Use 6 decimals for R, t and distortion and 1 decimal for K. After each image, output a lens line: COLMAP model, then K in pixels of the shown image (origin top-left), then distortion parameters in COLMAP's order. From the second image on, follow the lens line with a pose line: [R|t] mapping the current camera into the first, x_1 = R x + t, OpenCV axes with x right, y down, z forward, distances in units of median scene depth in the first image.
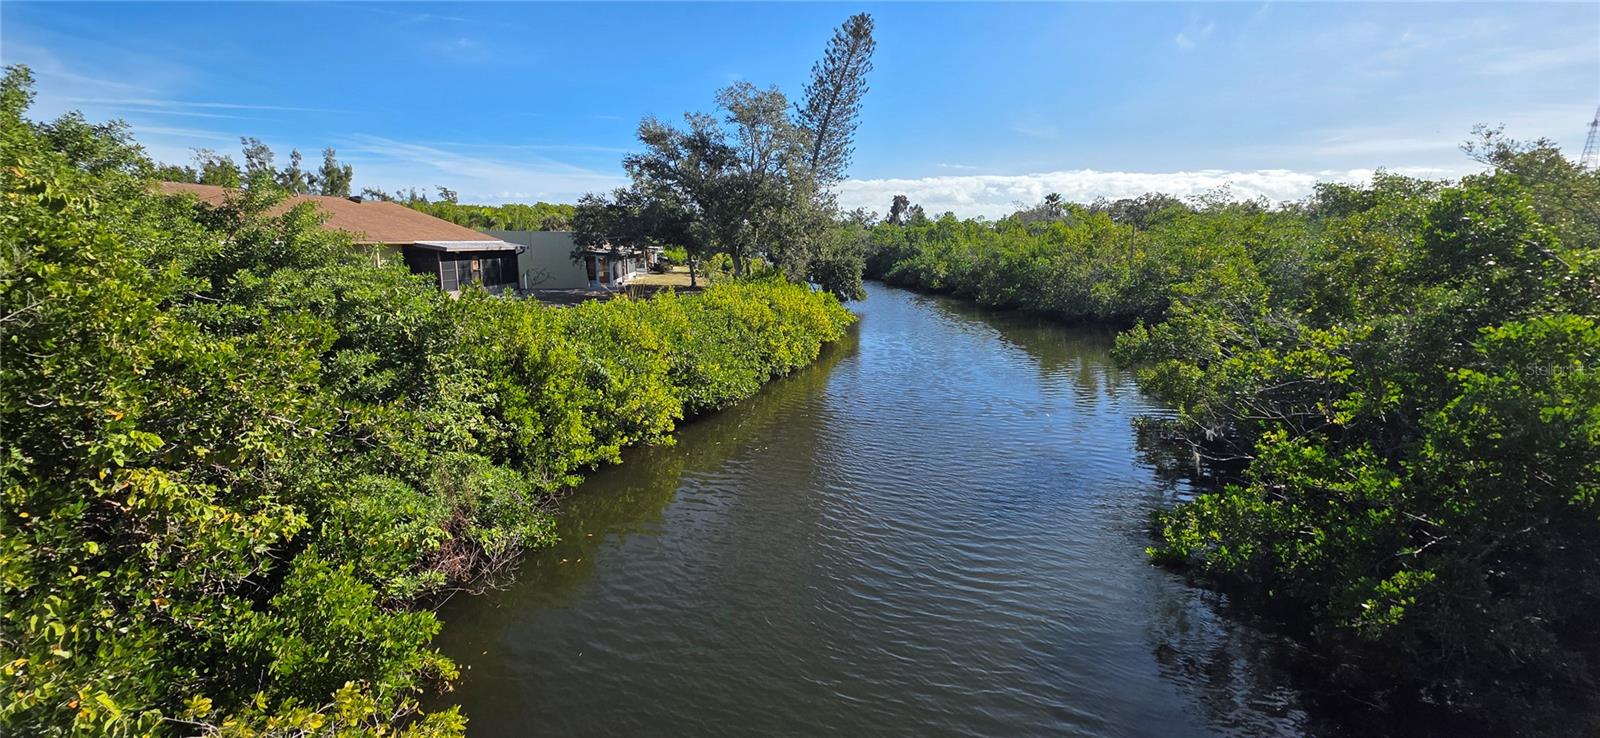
lens RADIAL K [[638.8, 0, 796.5], [0, 638.8, 373.0], [0, 0, 1]] dist [-0.000789, -0.000036]
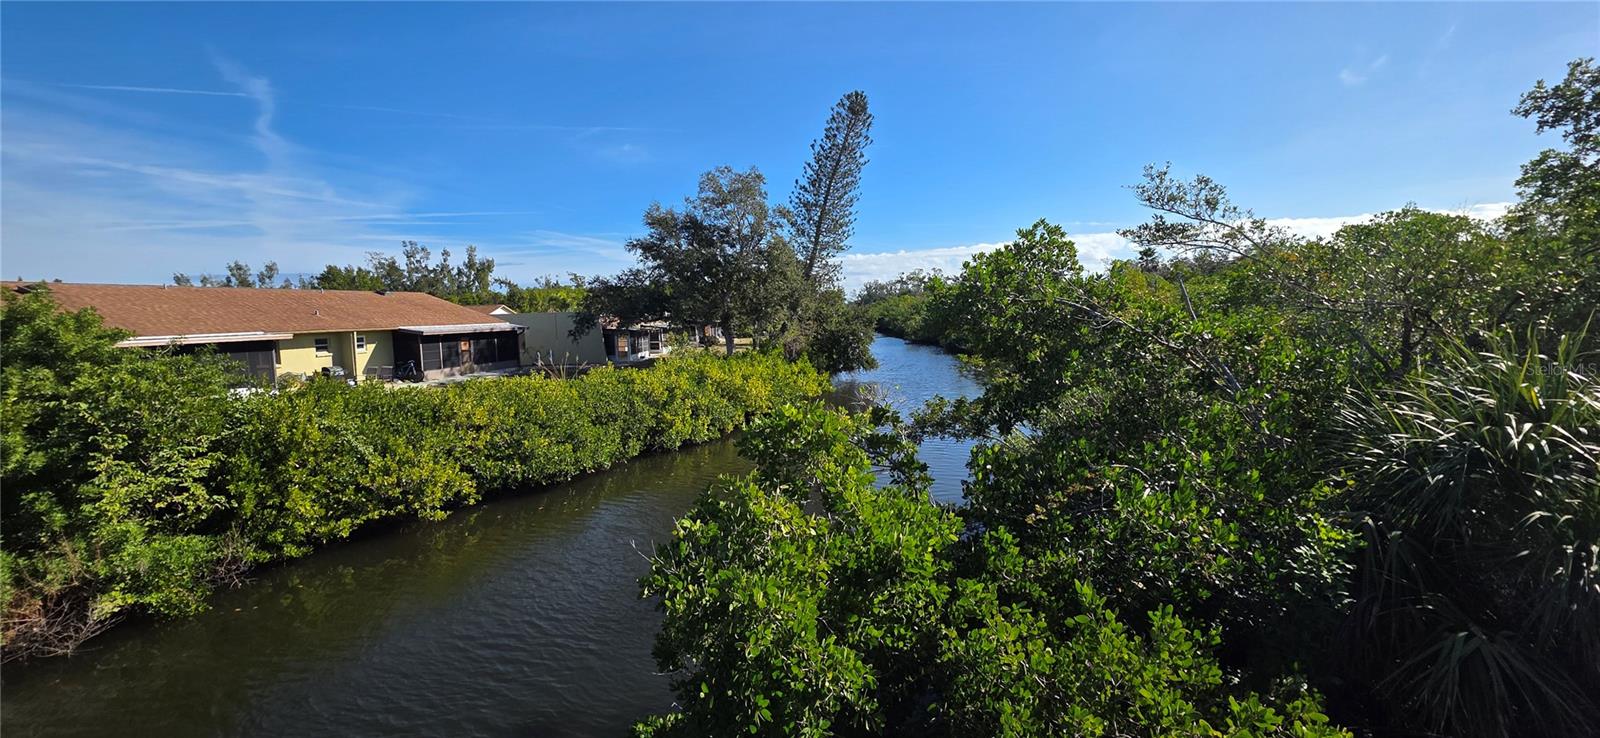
lens RADIAL K [[638.8, 0, 802.6], [0, 638.8, 364.5], [0, 0, 1]] dist [-0.000789, -0.000036]
pose [[0.980920, -0.021420, -0.193230, 0.209848], [-0.001469, 0.993067, -0.117539, -0.005659], [0.194408, 0.115580, 0.974088, 0.030555]]
